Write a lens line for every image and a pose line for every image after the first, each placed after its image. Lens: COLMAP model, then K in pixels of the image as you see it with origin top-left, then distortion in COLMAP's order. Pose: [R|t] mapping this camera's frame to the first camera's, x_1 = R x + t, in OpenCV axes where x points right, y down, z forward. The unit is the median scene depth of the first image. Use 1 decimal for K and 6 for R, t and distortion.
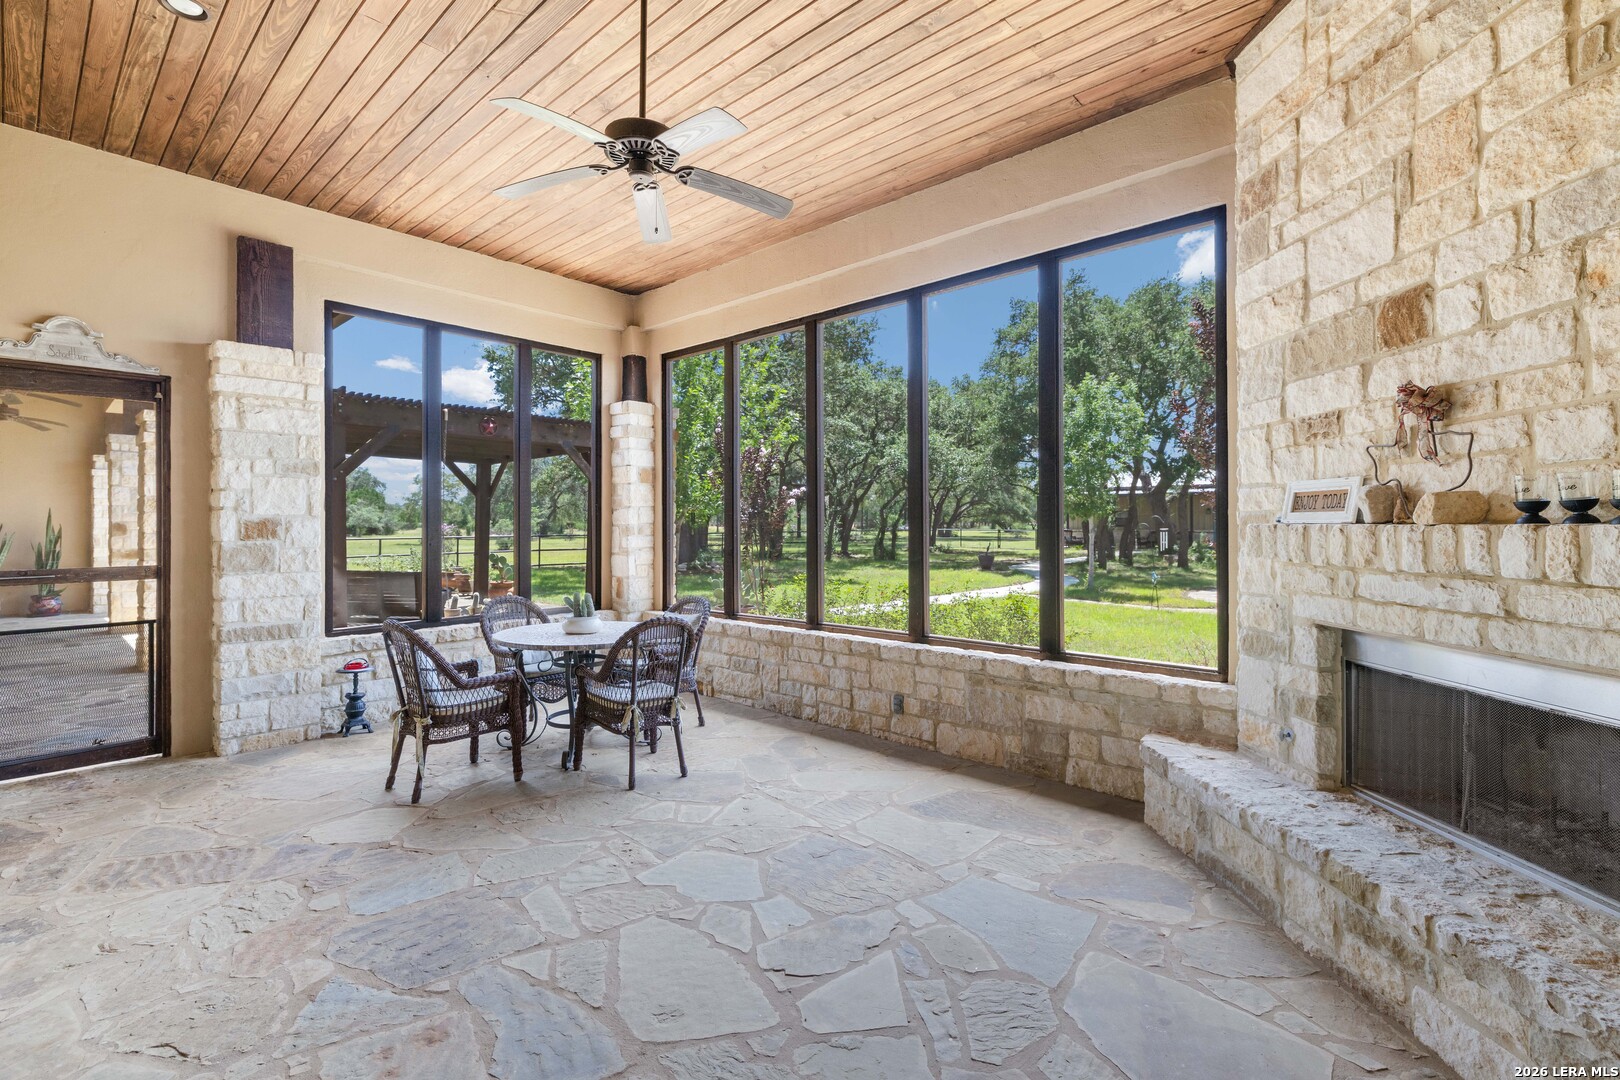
lens RADIAL K [[714.9, 0, 809.4], [0, 714.9, 531.2], [0, 0, 1]] dist [0.000911, 0.000071]
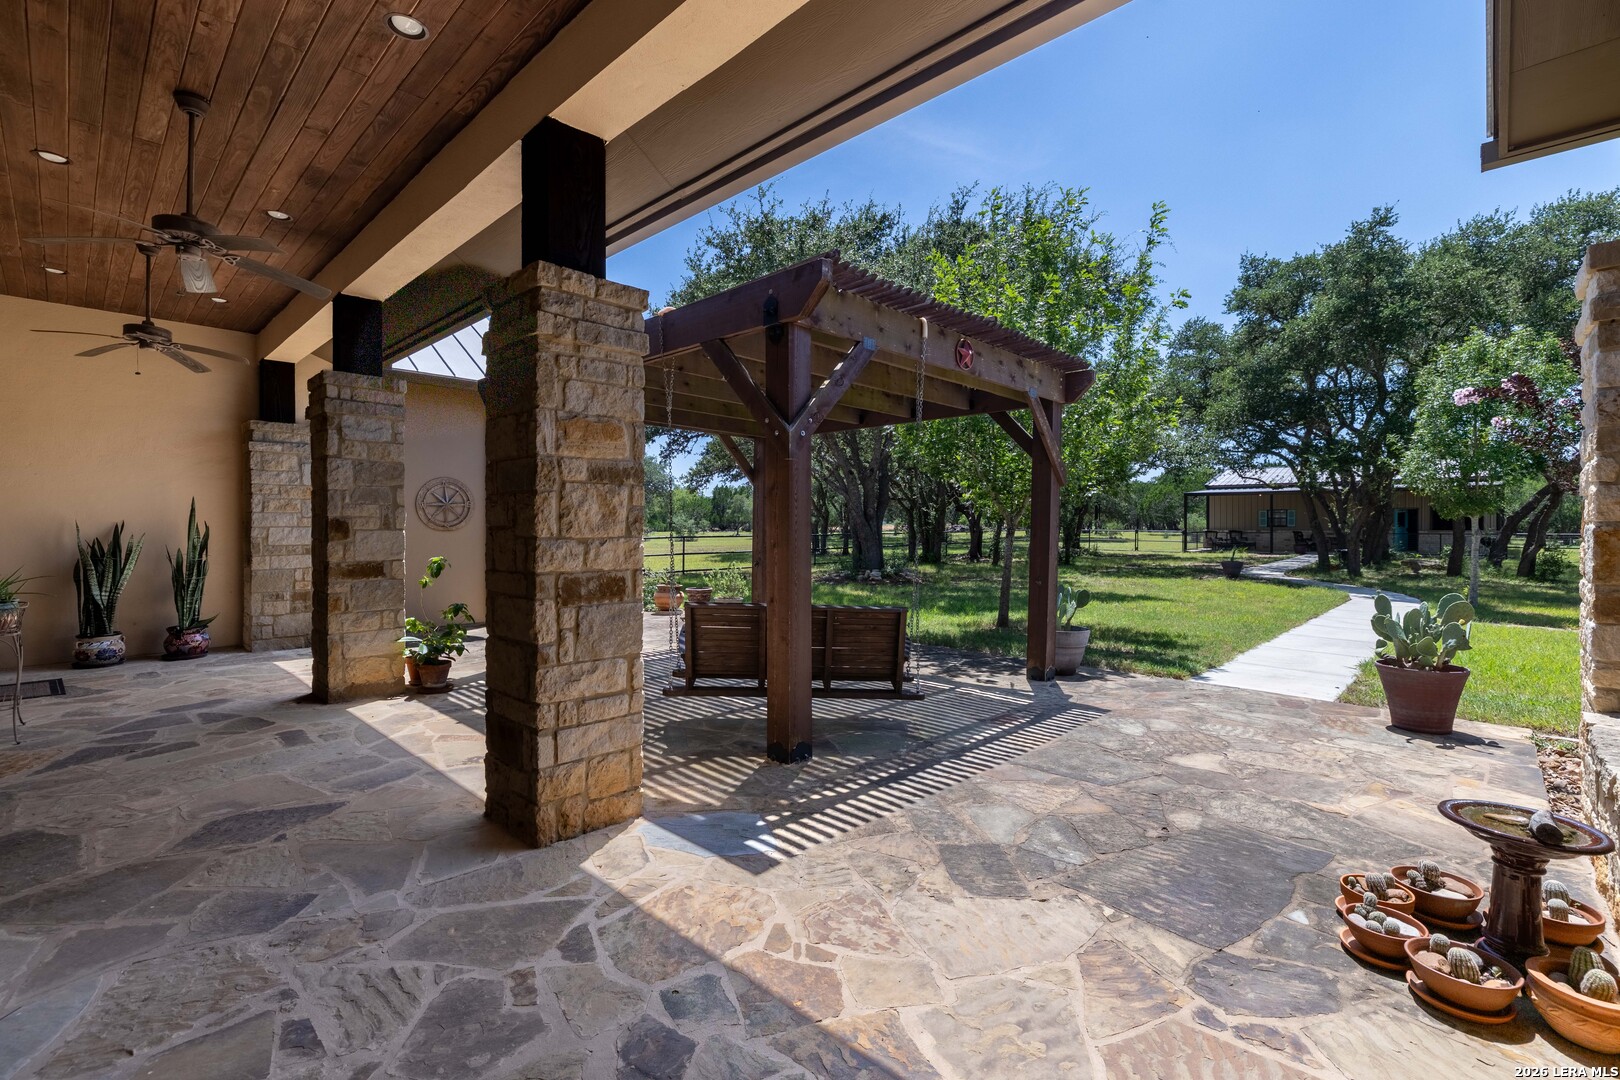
lens RADIAL K [[714.9, 0, 809.4], [0, 714.9, 531.2], [0, 0, 1]] dist [0.000911, 0.000071]
pose [[0.999387, 0.003248, -0.034869, -0.462836], [-0.003230, 0.999995, 0.000551, -0.002700], [0.034871, -0.000438, 0.999392, 0.350439]]
